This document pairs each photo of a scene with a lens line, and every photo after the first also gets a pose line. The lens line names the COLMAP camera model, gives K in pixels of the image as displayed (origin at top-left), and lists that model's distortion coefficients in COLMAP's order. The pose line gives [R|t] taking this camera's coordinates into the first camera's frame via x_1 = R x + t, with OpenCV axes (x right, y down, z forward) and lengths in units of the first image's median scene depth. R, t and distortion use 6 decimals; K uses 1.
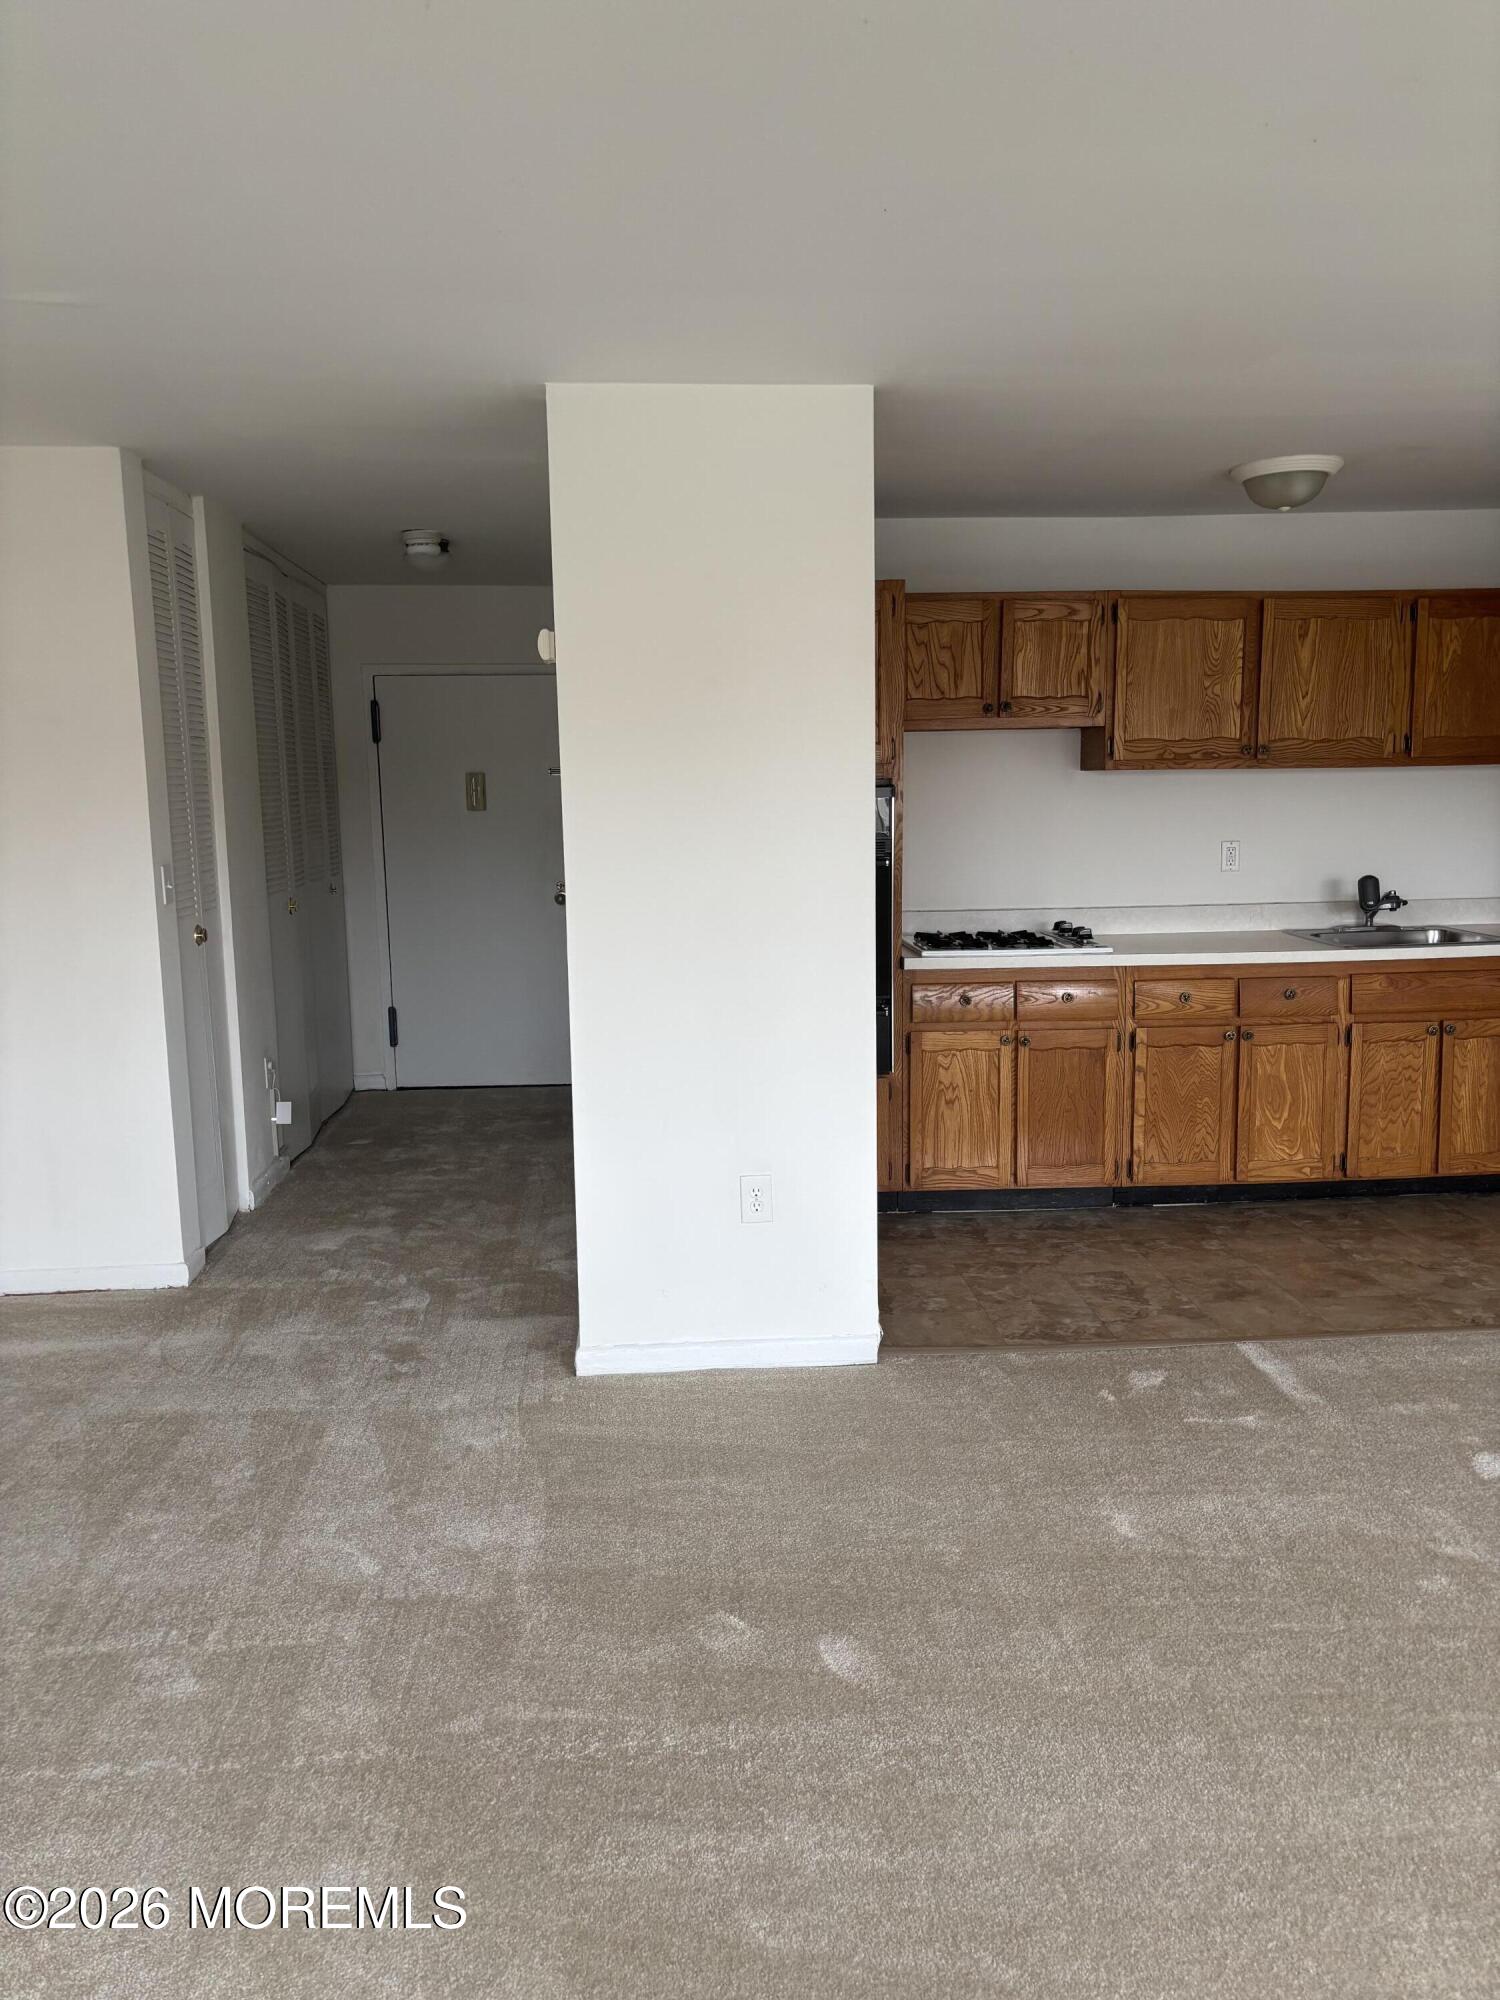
lens RADIAL K [[1481.8, 0, 749.4], [0, 1481.8, 1000.8], [0, 0, 1]] dist [0.000873, -0.030135]
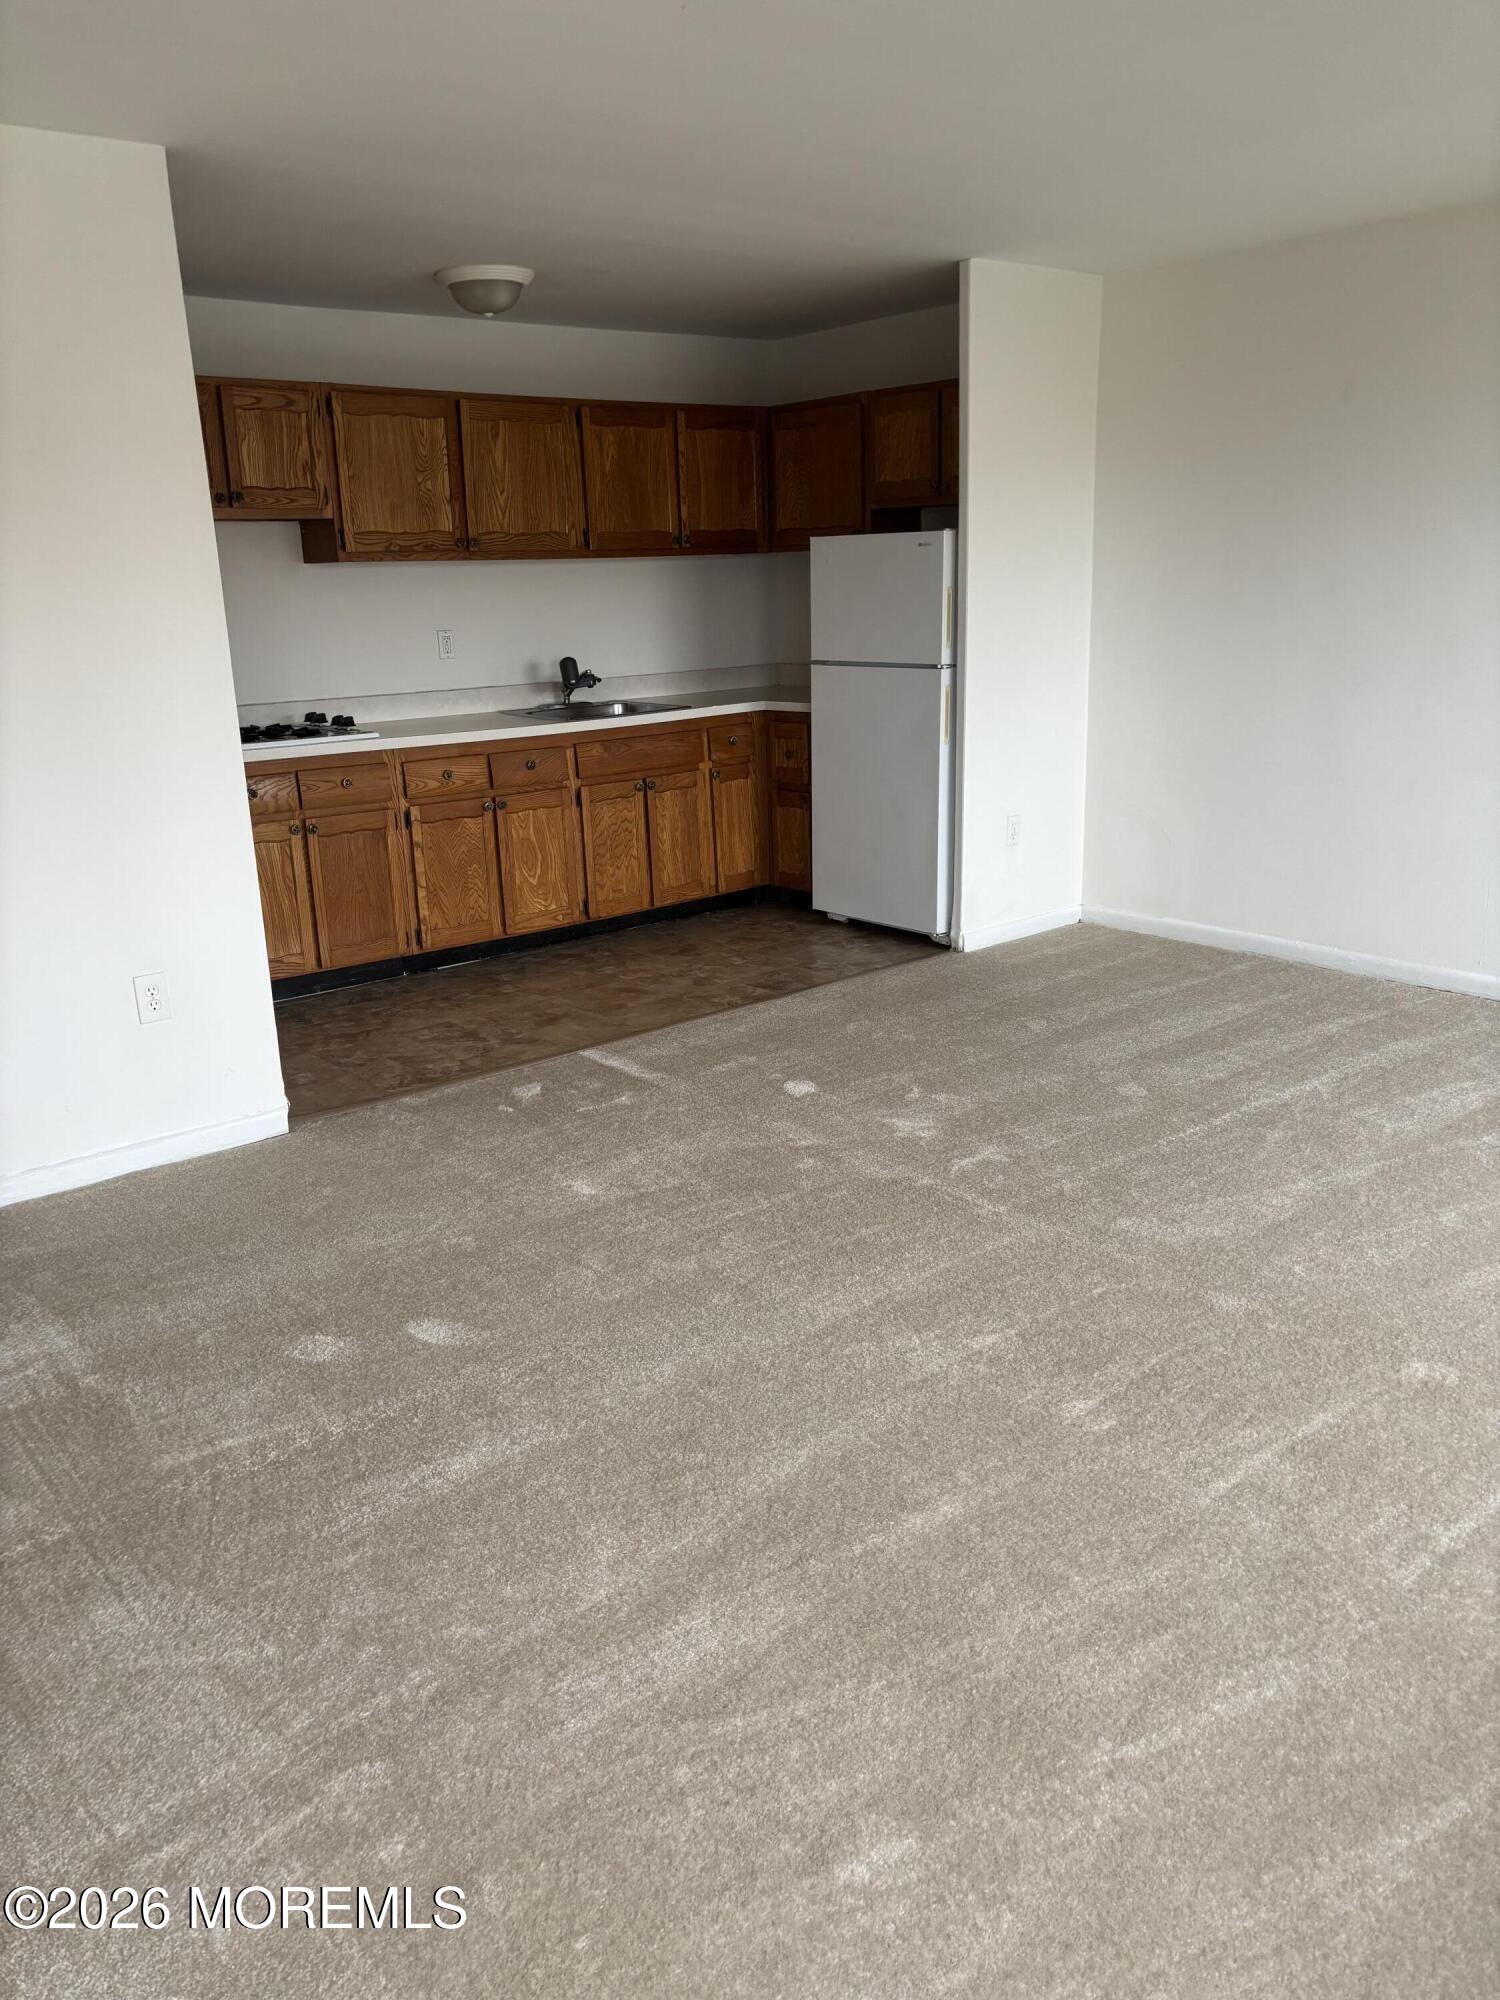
lens RADIAL K [[1481.8, 0, 763.5], [0, 1481.8, 1013.8], [0, 0, 1]] dist [0.000873, -0.030135]
pose [[0.802053, -0.173752, 0.571420, -0.177910], [0.098459, 0.982123, 0.160435, 0.018866], [-0.589081, -0.072416, 0.804822, -0.035929]]
